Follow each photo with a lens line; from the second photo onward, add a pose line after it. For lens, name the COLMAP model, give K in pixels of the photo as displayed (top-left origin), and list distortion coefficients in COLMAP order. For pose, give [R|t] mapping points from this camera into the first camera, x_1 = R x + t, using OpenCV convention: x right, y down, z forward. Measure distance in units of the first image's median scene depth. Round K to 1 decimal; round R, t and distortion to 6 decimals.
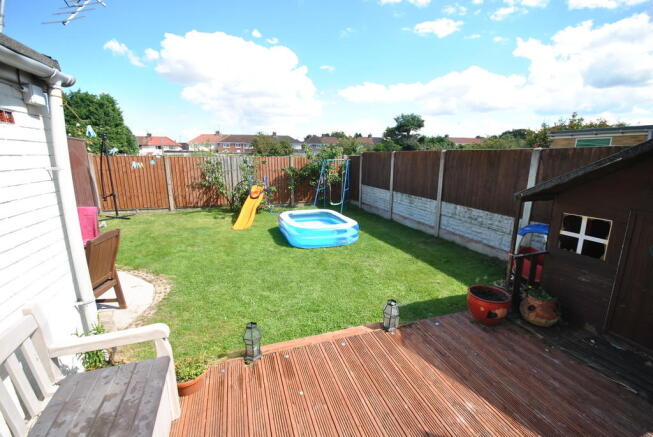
lens RADIAL K [[291.1, 0, 328.1], [0, 291.1, 219.5], [0, 0, 1]] dist [0.000905, 0.000010]
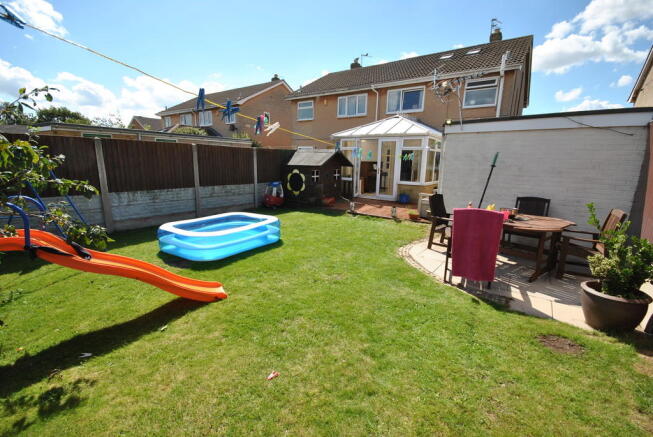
lens RADIAL K [[291.1, 0, 327.7], [0, 291.1, 220.1], [0, 0, 1]] dist [0.000905, 0.000010]
pose [[-0.600414, -0.179296, 0.779330, -0.958975], [0.144934, 0.934005, 0.326542, -0.268120], [-0.786446, 0.309012, -0.534803, 1.358046]]
